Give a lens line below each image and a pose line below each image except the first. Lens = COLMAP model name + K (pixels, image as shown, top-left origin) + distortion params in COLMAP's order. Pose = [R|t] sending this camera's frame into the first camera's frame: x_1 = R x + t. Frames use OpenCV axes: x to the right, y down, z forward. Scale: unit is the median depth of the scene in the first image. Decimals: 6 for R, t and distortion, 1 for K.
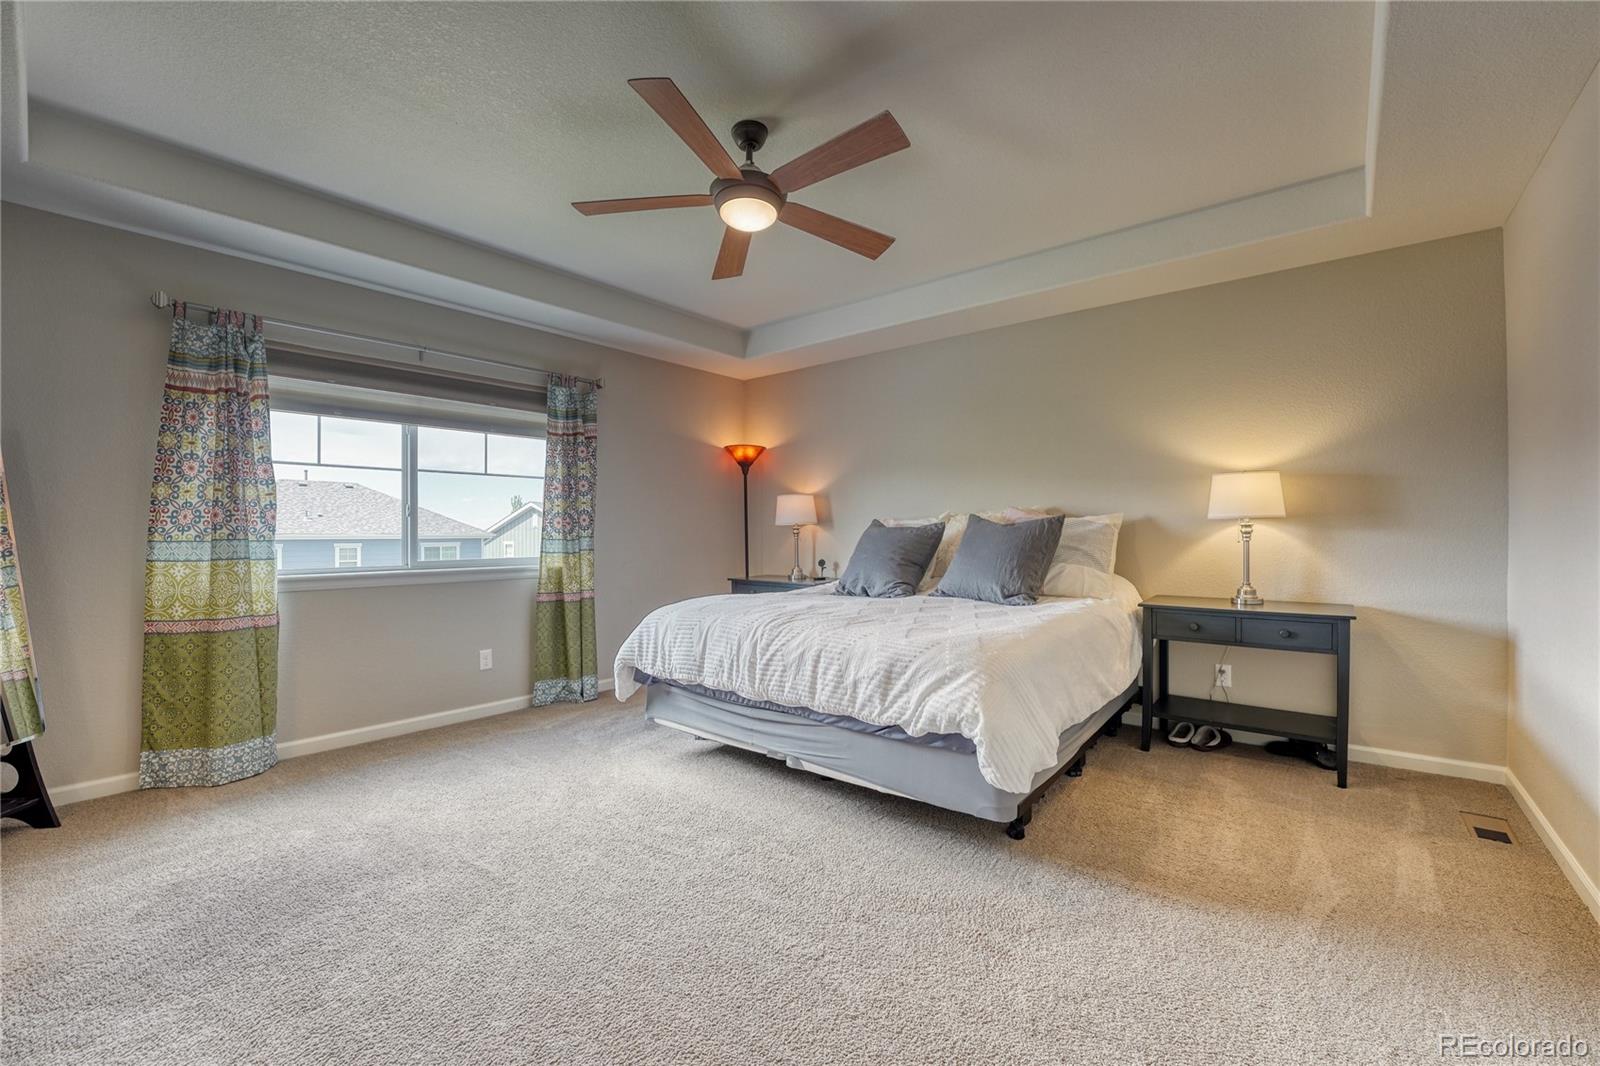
lens RADIAL K [[649.6, 0, 835.1], [0, 649.6, 522.7], [0, 0, 1]] dist [-0.016688, 0.001093]
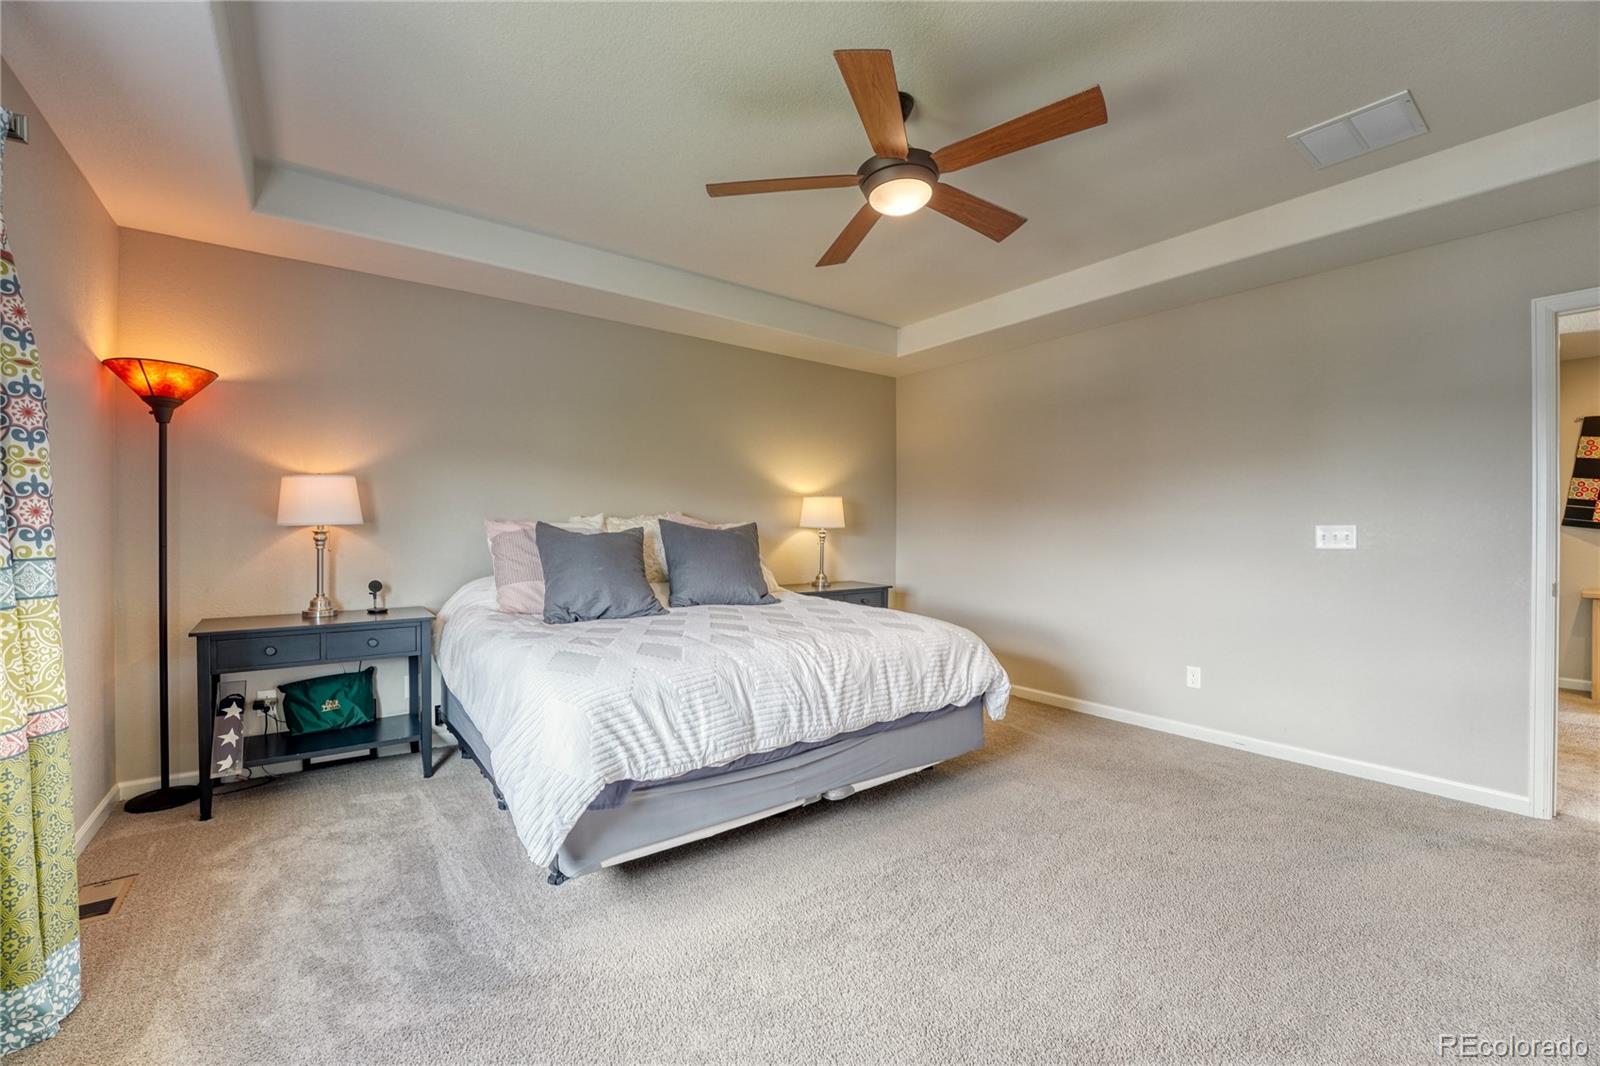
lens RADIAL K [[649.6, 0, 847.2], [0, 649.6, 551.4], [0, 0, 1]] dist [-0.016688, 0.001093]
pose [[0.242598, -0.024298, 0.969823, -0.638896], [-0.008603, 0.999593, 0.027196, 0.004258], [-0.970089, -0.014941, 0.242290, 0.534060]]
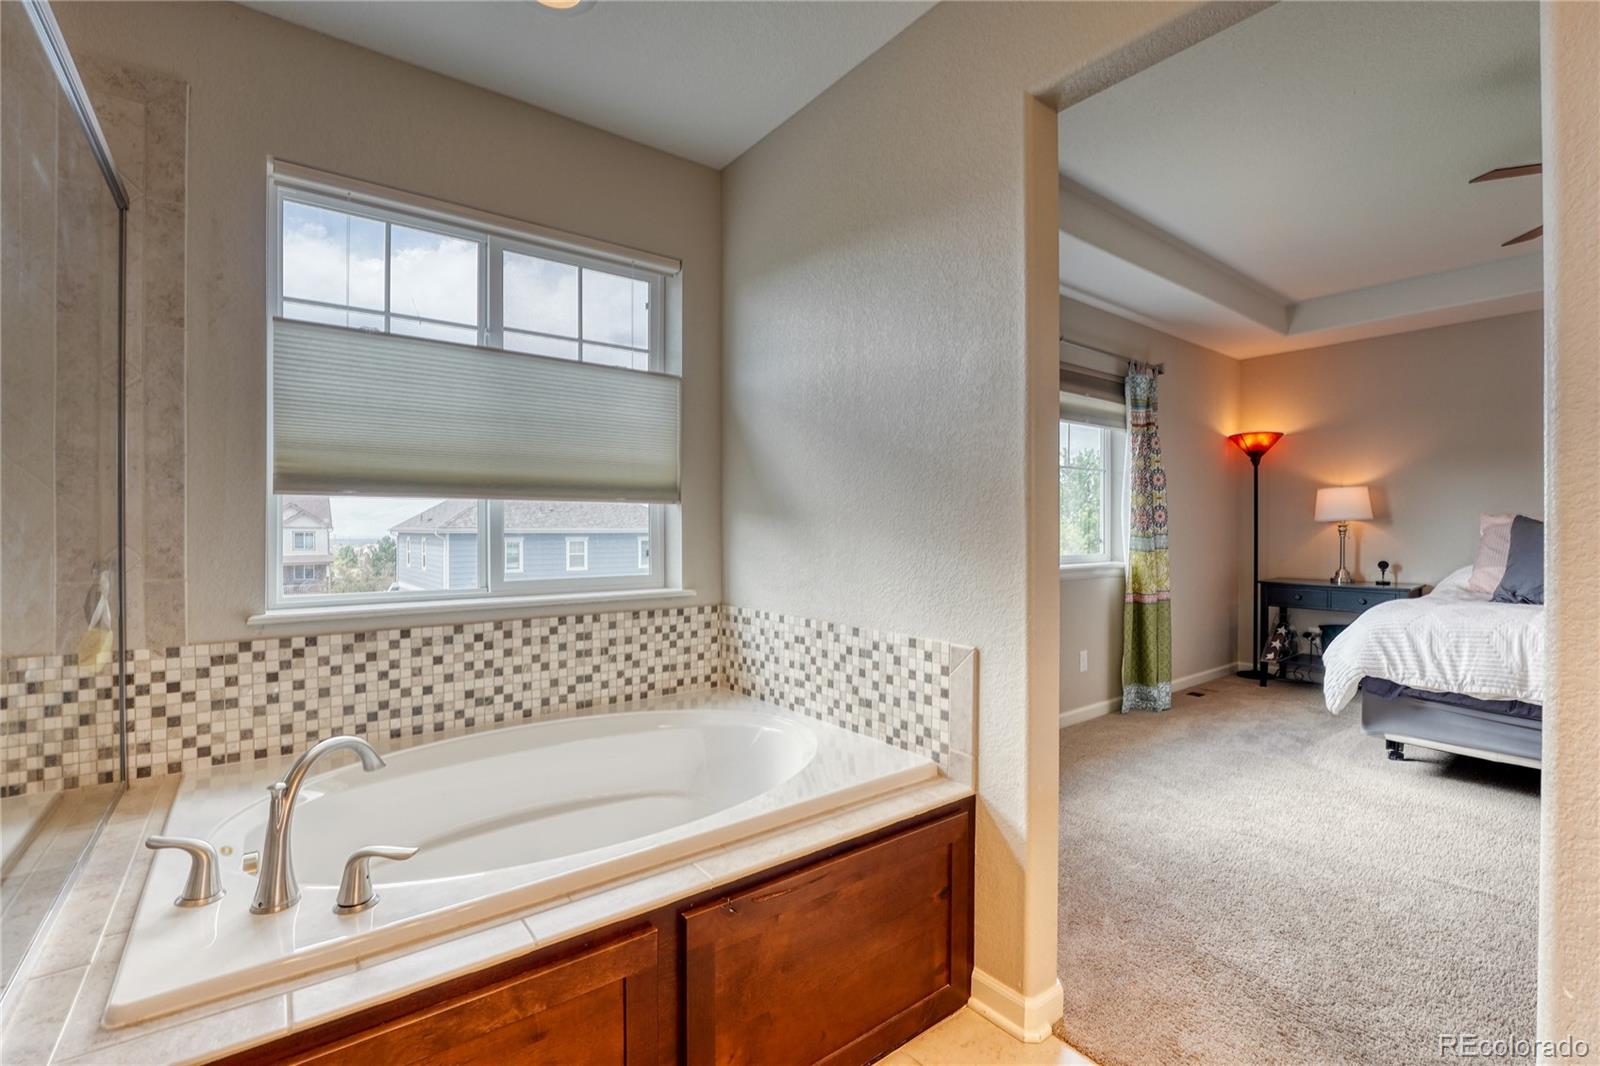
lens RADIAL K [[702.4, 0, 794.7], [0, 702.4, 534.4], [0, 0, 1]] dist [-0.010398, -0.000923]
pose [[0.970076, 0.007215, -0.242694, -0.690310], [-0.003986, 0.999897, 0.013793, 0.011261], [0.242769, -0.012412, 0.970005, -0.109609]]
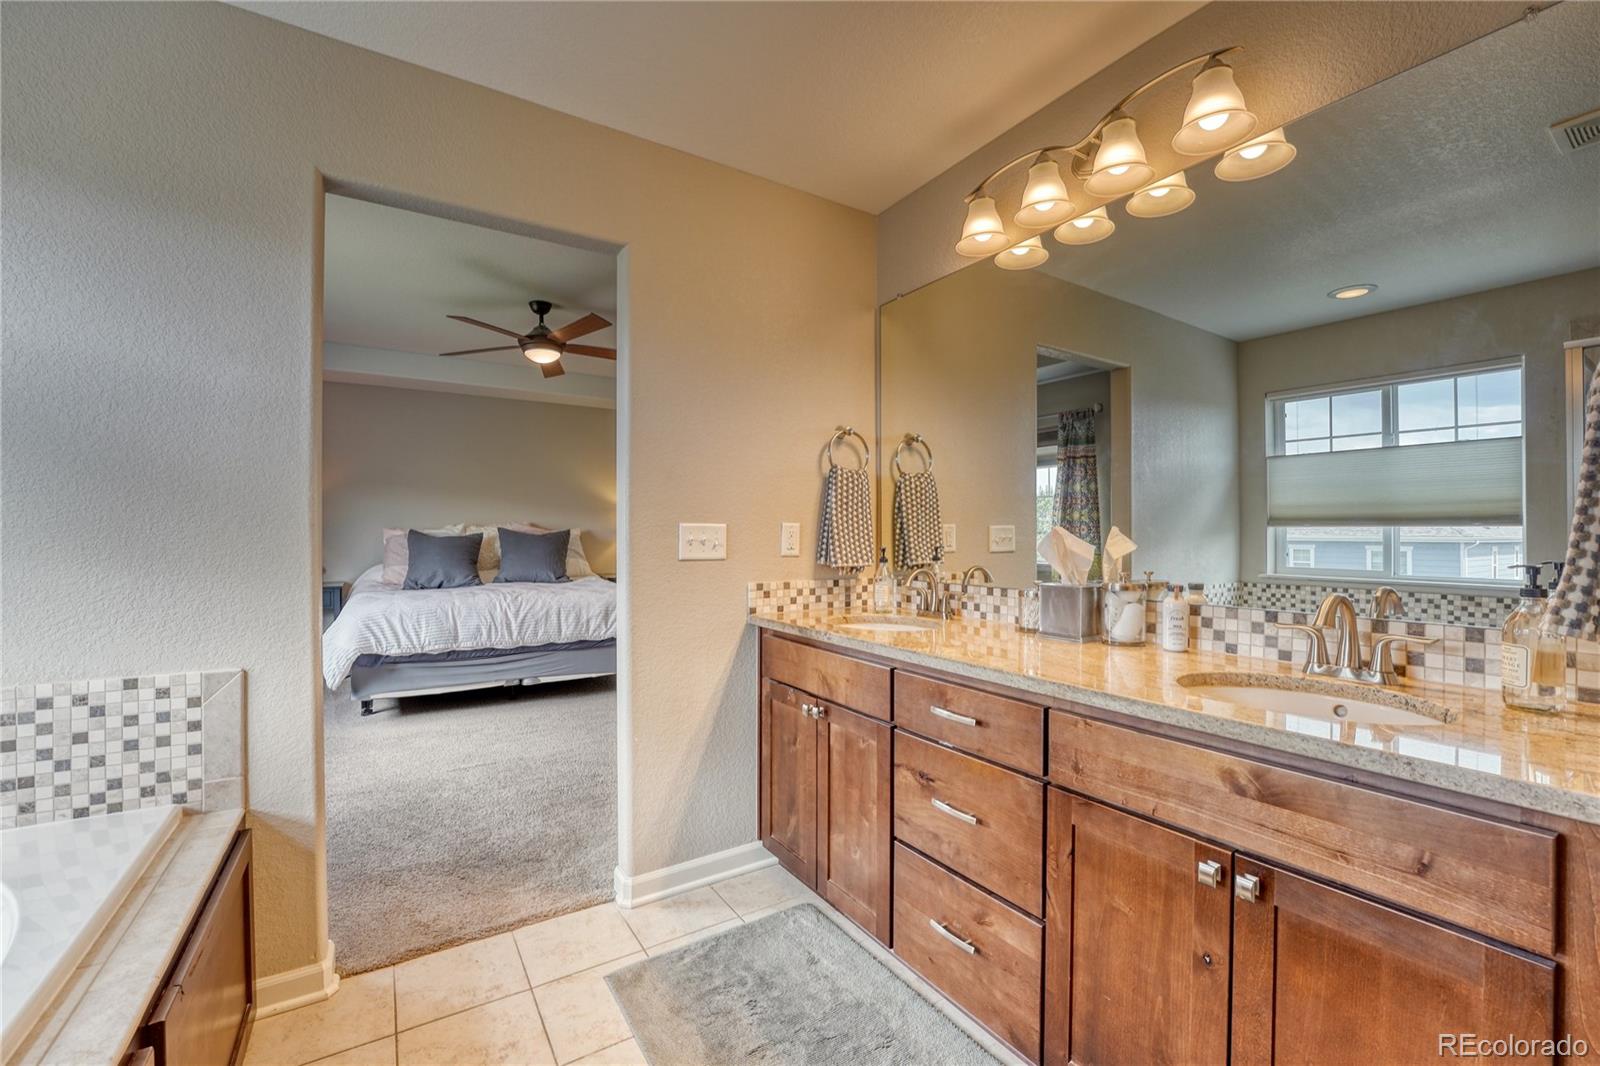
lens RADIAL K [[649.6, 0, 811.3], [0, 649.6, 535.1], [0, 0, 1]] dist [-0.016688, 0.001093]
pose [[0.332657, 0.003189, 0.943042, -0.923861], [-0.004770, 0.999987, -0.001699, 0.003068], [-0.943036, -0.003933, 0.332668, -0.129229]]
